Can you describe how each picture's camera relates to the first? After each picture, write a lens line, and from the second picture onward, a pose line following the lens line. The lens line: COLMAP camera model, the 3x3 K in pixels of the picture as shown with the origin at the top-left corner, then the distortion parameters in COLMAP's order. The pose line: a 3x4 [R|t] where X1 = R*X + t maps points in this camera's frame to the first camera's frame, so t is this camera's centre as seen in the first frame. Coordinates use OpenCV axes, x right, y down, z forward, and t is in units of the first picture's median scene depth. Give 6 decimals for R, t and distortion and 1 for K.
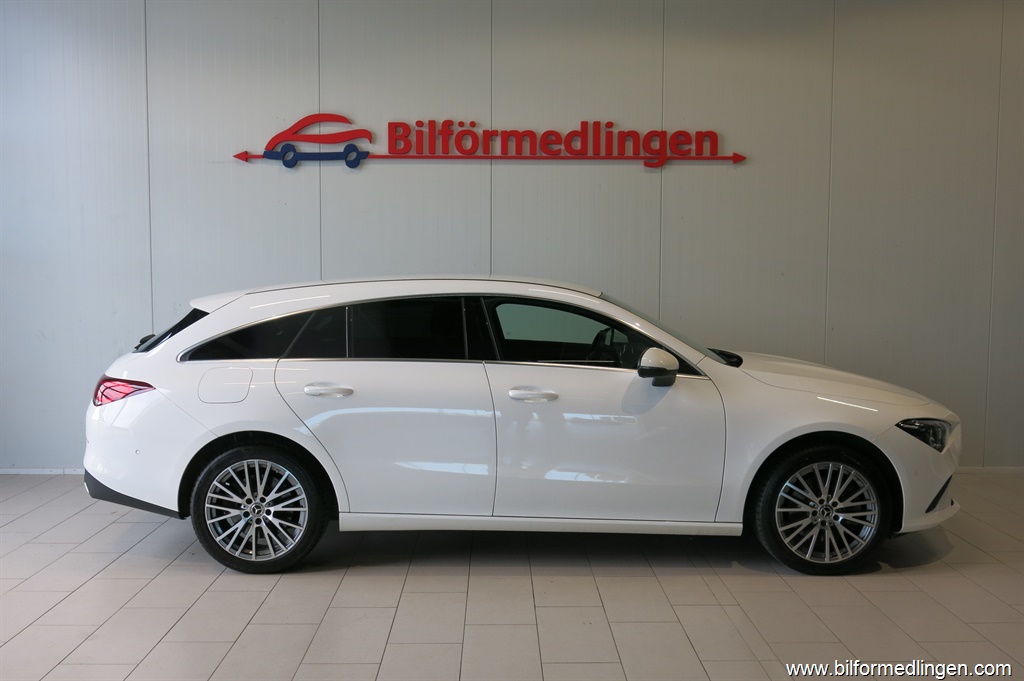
lens RADIAL K [[963.5, 0, 512.0], [0, 963.5, 340.5], [0, 0, 1]] dist [-0.050675, -0.006002]
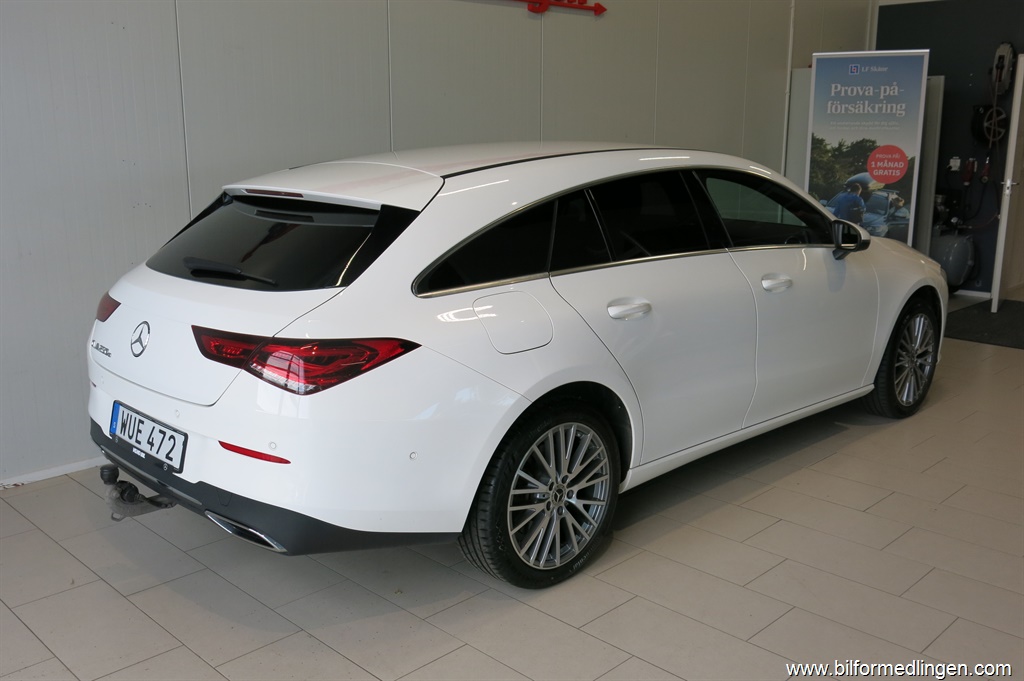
lens RADIAL K [[963.5, 0, 512.0], [0, 963.5, 340.5], [0, 0, 1]] dist [-0.050675, -0.006002]
pose [[0.718954, -0.153715, 0.677847, -0.739557], [0.052754, 0.984494, 0.167300, -0.049498], [-0.693053, -0.084522, 0.715915, 0.538568]]
